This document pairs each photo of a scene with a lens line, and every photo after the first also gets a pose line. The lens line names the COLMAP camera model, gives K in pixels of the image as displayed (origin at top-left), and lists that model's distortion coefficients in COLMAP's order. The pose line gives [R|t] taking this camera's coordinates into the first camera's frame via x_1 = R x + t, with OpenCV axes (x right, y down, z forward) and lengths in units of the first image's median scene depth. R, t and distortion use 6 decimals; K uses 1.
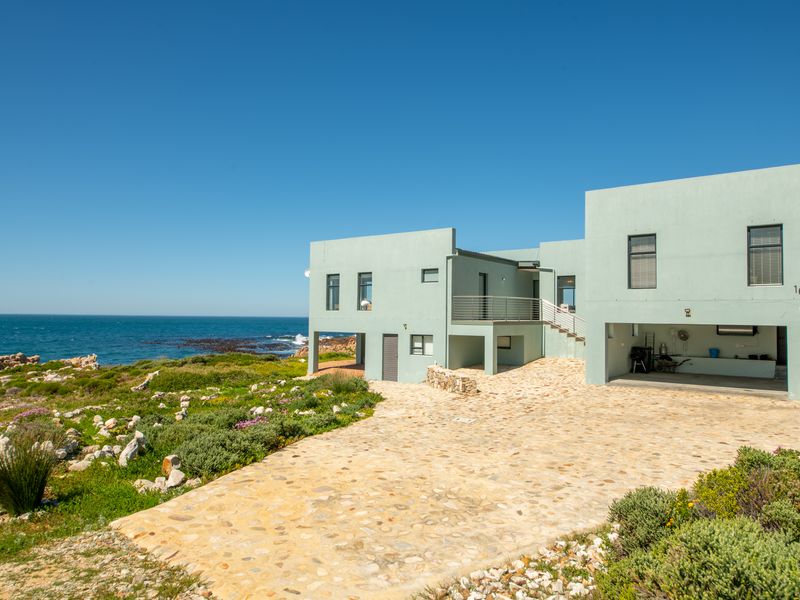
lens RADIAL K [[519.3, 0, 394.4], [0, 519.3, 304.2], [0, 0, 1]] dist [0.020938, -0.000873]
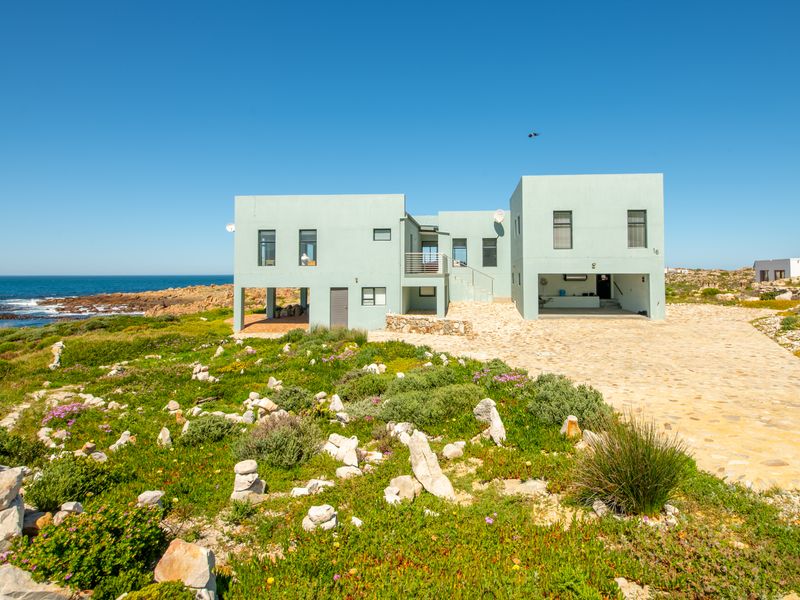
lens RADIAL K [[422.6, 0, 427.1], [0, 422.6, 269.1], [0, 0, 1]] dist [0.000117, -0.000412]
pose [[0.853173, -0.009037, 0.521550, -0.313166], [-0.000914, 0.999823, 0.018818, 0.002401], [-0.521628, -0.016531, 0.853013, 0.154839]]
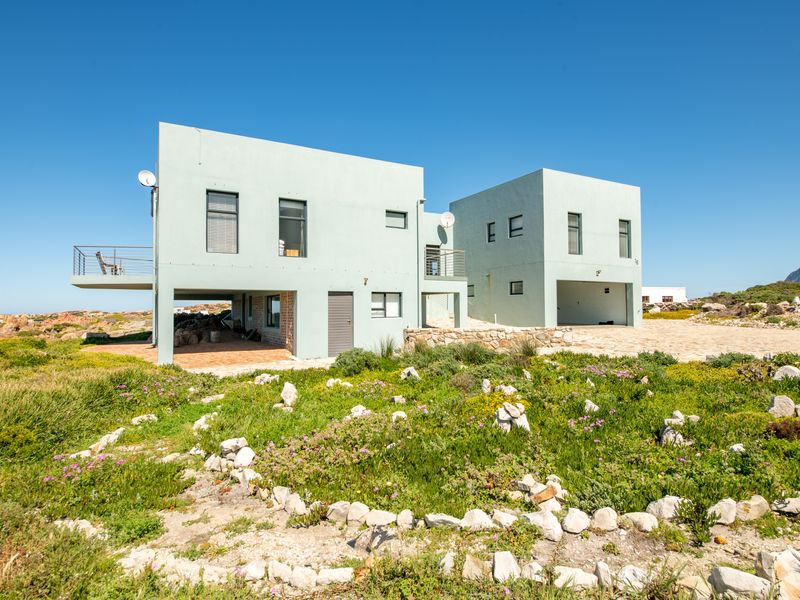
lens RADIAL K [[698.8, 0, 401.1], [0, 698.8, 297.1], [0, 0, 1]] dist [0.002697, 0.000475]
pose [[0.258045, 0.002217, 0.966130, -0.942172], [-0.032669, 0.999446, 0.006432, 0.056632], [-0.965580, -0.033222, 0.257975, 0.674946]]
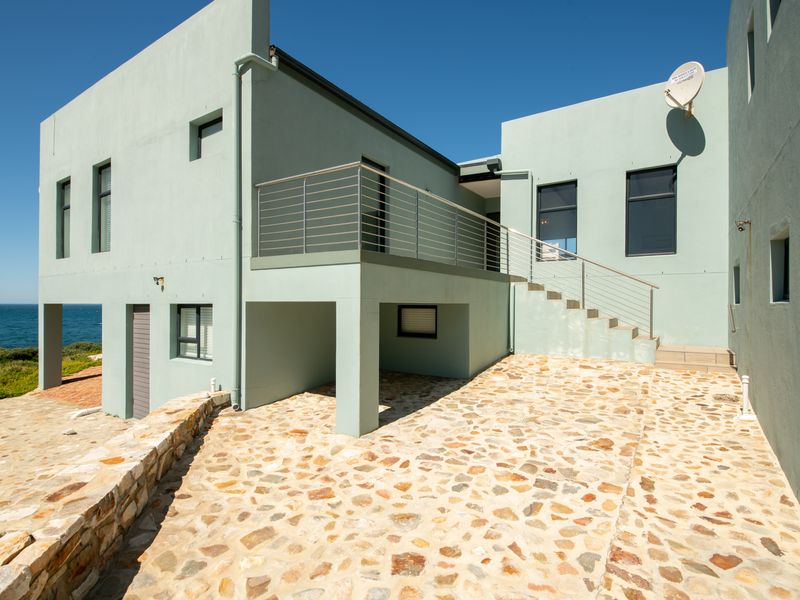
lens RADIAL K [[424.8, 0, 397.7], [0, 424.8, 304.8], [0, 0, 1]] dist [0.024949, -0.000036]
pose [[0.997742, -0.007769, 0.066719, 0.169859], [0.006085, 0.999659, 0.025410, 0.050897], [-0.066893, -0.024947, 0.997448, 0.665414]]
